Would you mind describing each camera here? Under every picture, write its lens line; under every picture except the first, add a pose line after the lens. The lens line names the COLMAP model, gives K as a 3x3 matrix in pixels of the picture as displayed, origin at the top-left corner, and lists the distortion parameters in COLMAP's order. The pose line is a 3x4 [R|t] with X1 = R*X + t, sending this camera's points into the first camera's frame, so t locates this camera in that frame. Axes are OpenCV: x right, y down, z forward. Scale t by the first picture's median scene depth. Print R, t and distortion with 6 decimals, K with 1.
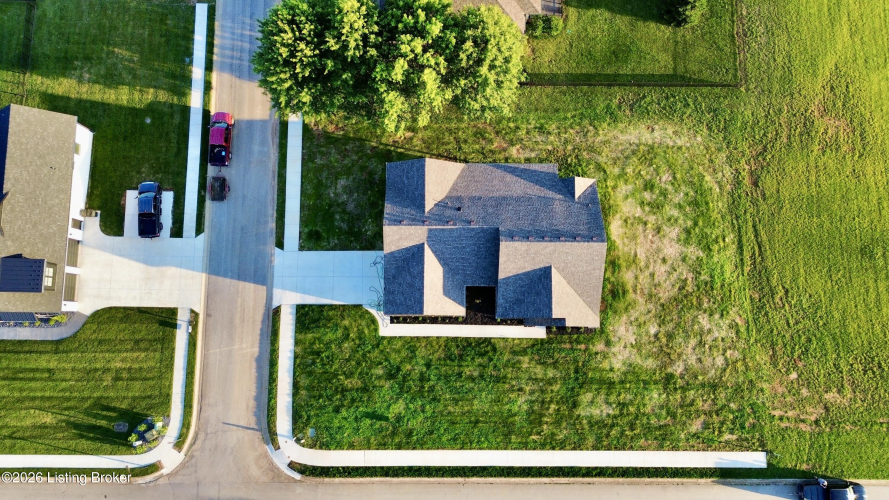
lens RADIAL K [[625.6, 0, 445.7], [0, 625.6, 254.3], [0, 0, 1]] dist [0.072308, -0.067954]
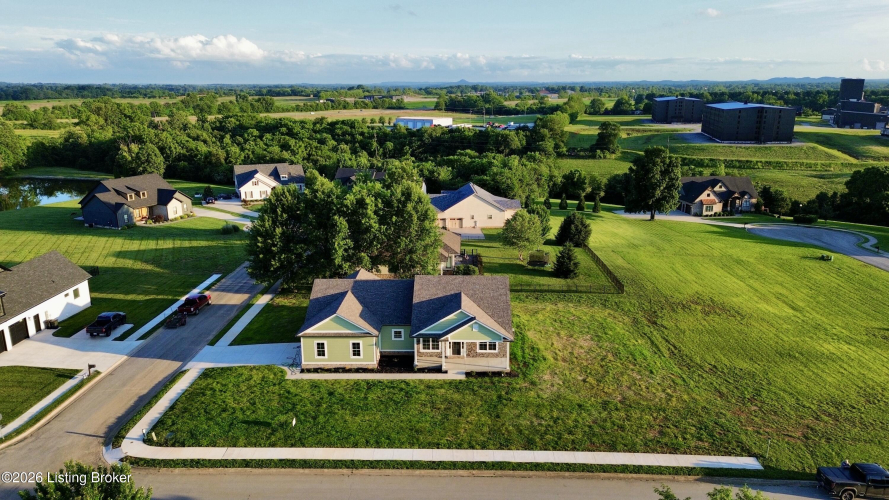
lens RADIAL K [[625.6, 0, 445.7], [0, 625.6, 254.3], [0, 0, 1]] dist [0.072308, -0.067954]
pose [[0.999720, -0.003482, -0.023390, 0.152650], [-0.020340, 0.377872, -0.925634, 0.909910], [0.012061, 0.925851, 0.377696, 0.479416]]
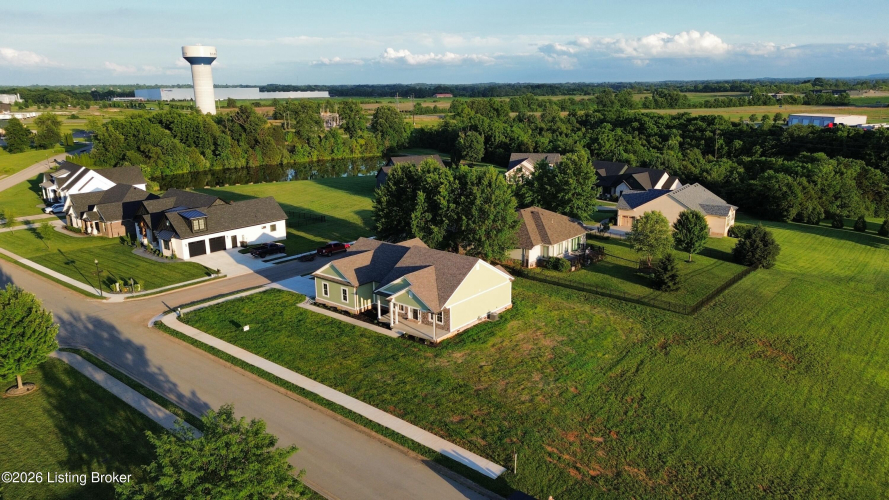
lens RADIAL K [[625.6, 0, 445.7], [0, 625.6, 254.3], [0, 0, 1]] dist [0.072308, -0.067954]
pose [[0.772091, 0.152221, -0.617012, 0.831893], [-0.628646, 0.325264, -0.706405, 0.756975], [0.093162, 0.933291, 0.346827, 0.520355]]
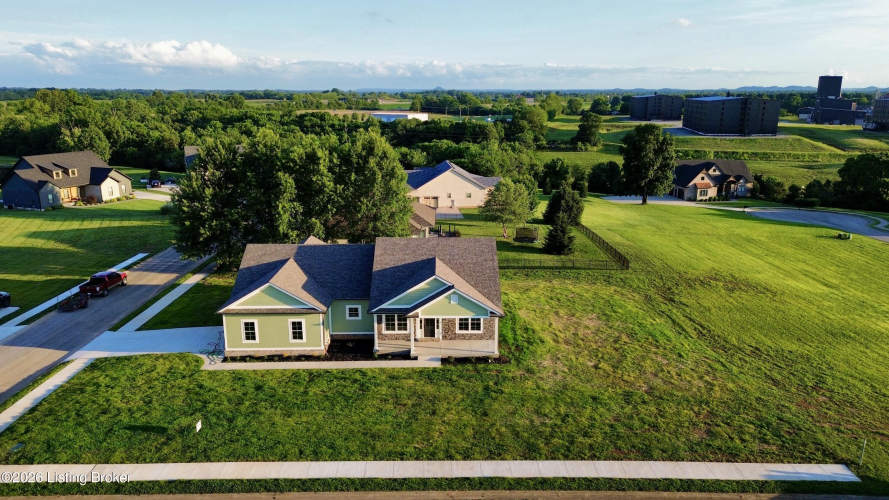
lens RADIAL K [[625.6, 0, 445.7], [0, 625.6, 254.3], [0, 0, 1]] dist [0.072308, -0.067954]
pose [[0.999873, -0.008891, 0.013209, 0.156615], [0.015554, 0.367833, -0.929762, 0.731296], [0.003408, 0.929849, 0.367925, 0.622454]]
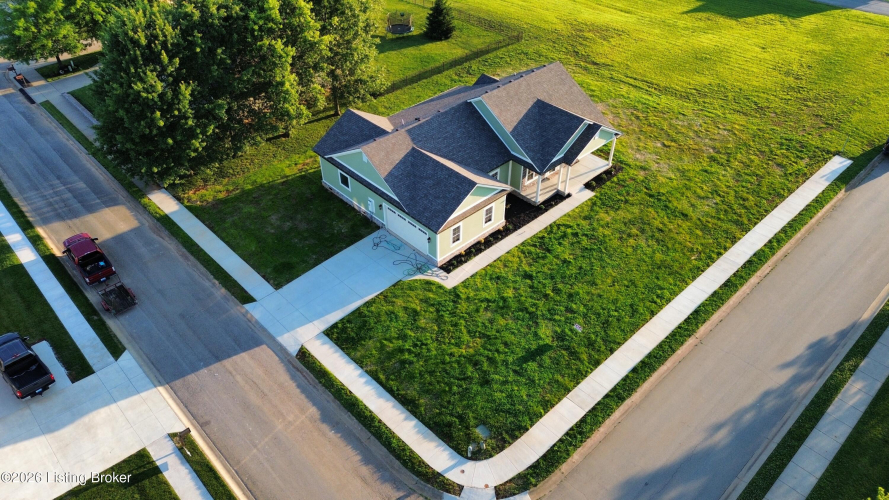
lens RADIAL K [[625.6, 0, 445.7], [0, 625.6, 254.3], [0, 0, 1]] dist [0.072308, -0.067954]
pose [[0.721092, -0.451796, 0.525269, -0.450991], [0.687645, 0.559356, -0.462887, 0.422417], [-0.084682, 0.694983, 0.714022, 0.478373]]
